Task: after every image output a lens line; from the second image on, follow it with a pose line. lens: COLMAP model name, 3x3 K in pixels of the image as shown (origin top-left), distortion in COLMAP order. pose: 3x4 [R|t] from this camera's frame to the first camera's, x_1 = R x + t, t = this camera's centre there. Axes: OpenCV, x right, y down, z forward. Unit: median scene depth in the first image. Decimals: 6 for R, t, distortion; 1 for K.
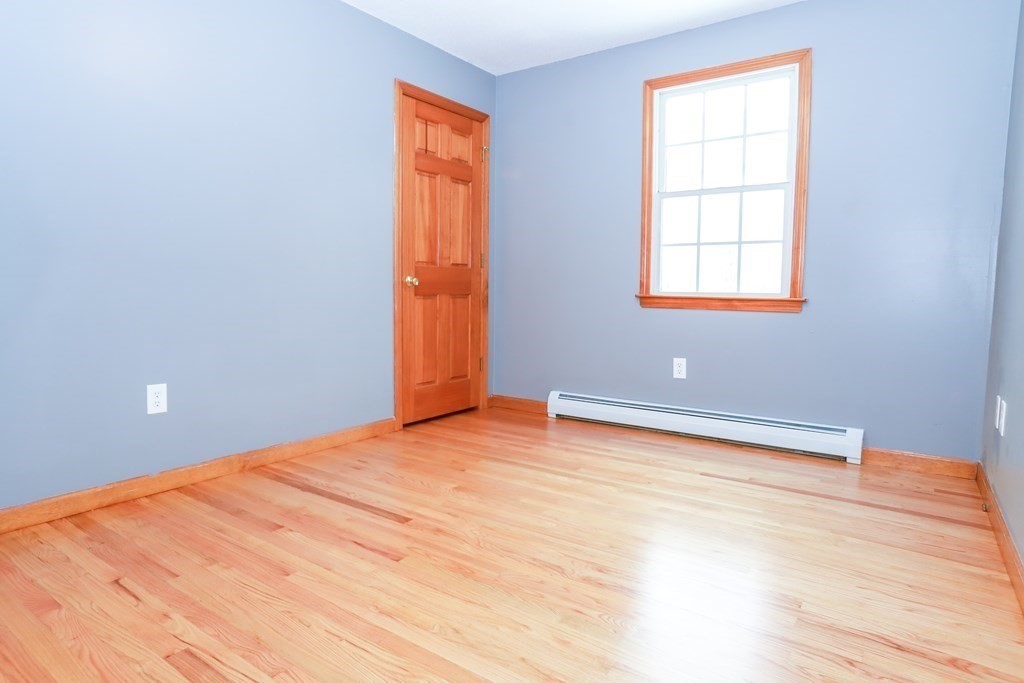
lens RADIAL K [[576.5, 0, 491.0], [0, 576.5, 343.1], [0, 0, 1]] dist [-0.083616, 0.057442]
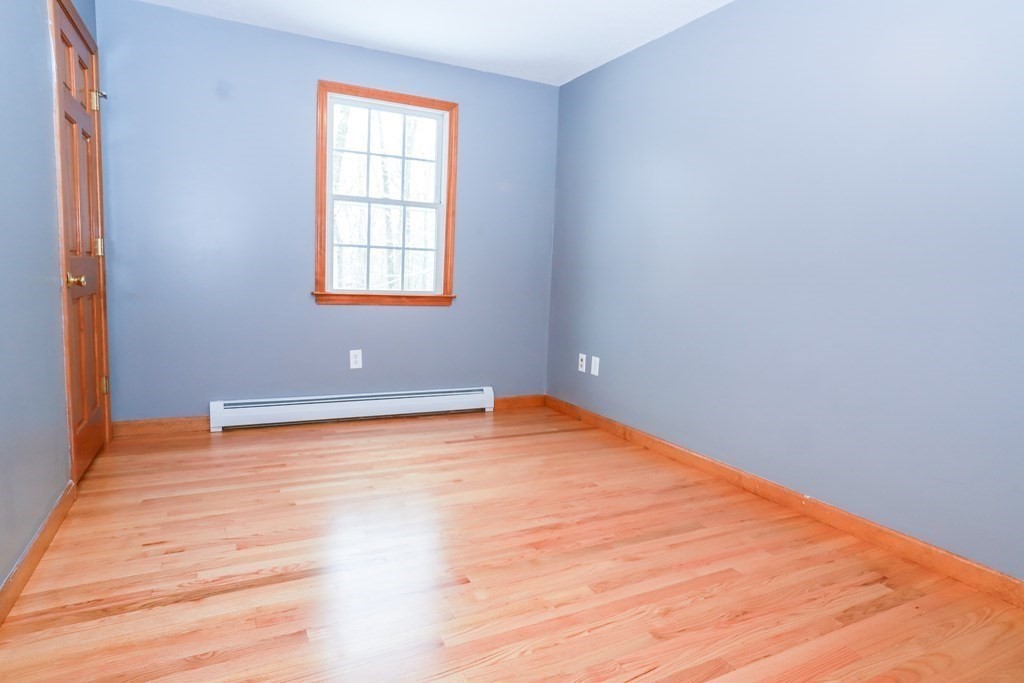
lens RADIAL K [[581.3, 0, 506.7], [0, 581.3, 341.6], [0, 0, 1]] dist [-0.074289, 0.049533]
pose [[0.458252, -0.092672, 0.883978, -0.541782], [0.047822, 0.995680, 0.079591, -0.067676], [-0.887535, 0.005801, 0.460704, 0.248799]]
